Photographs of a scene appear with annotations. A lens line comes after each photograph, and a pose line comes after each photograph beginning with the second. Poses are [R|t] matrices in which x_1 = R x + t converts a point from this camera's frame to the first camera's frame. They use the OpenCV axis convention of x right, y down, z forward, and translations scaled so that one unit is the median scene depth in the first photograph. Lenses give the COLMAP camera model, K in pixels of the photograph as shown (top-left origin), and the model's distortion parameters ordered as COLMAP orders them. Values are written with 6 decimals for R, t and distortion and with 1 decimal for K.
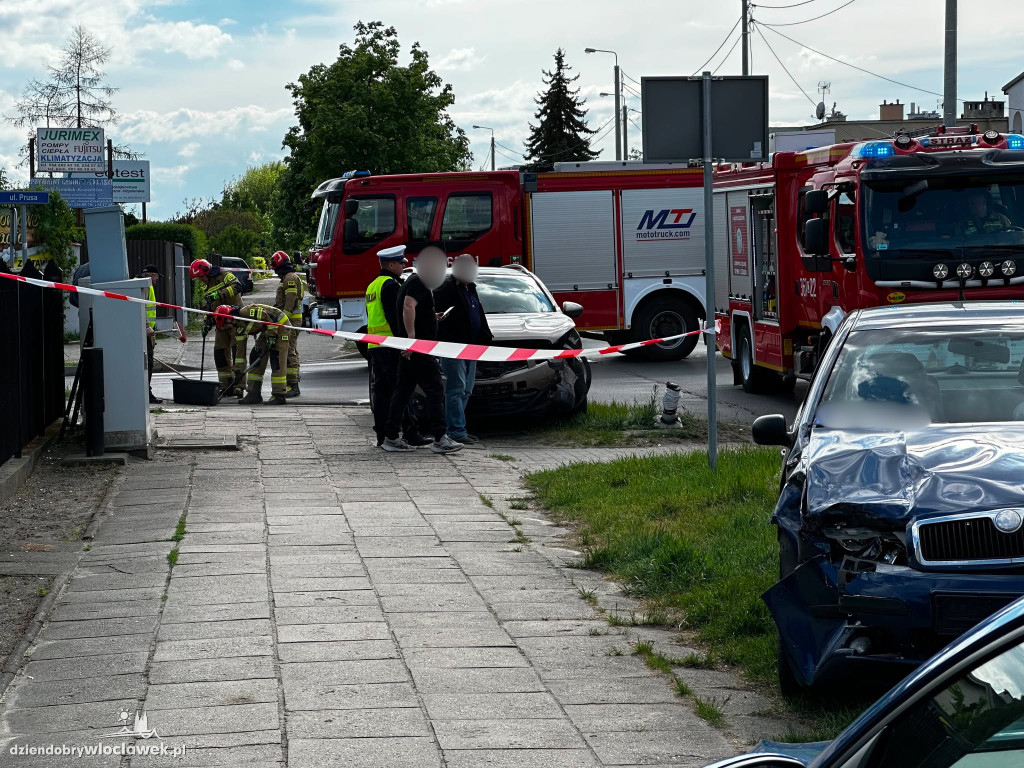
lens RADIAL K [[3218.3, 0, 512.0], [0, 3218.3, 384.0], [0, 0, 1]] dist [0.064263, 11.458136]
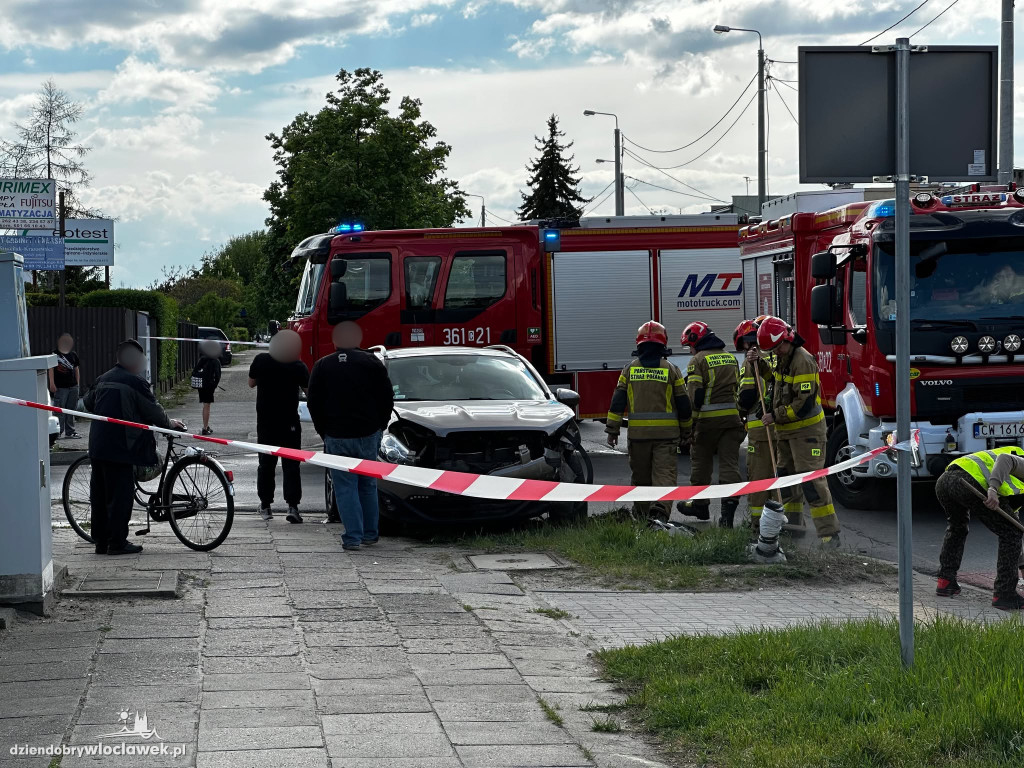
lens RADIAL K [[3218.3, 0, 512.0], [0, 3218.3, 384.0], [0, 0, 1]] dist [0.064263, 11.458136]
pose [[0.999968, 0.006380, 0.004909, -0.005592], [-0.006268, 0.999729, -0.022409, -0.004102], [-0.005050, 0.022378, 0.999737, 0.106177]]
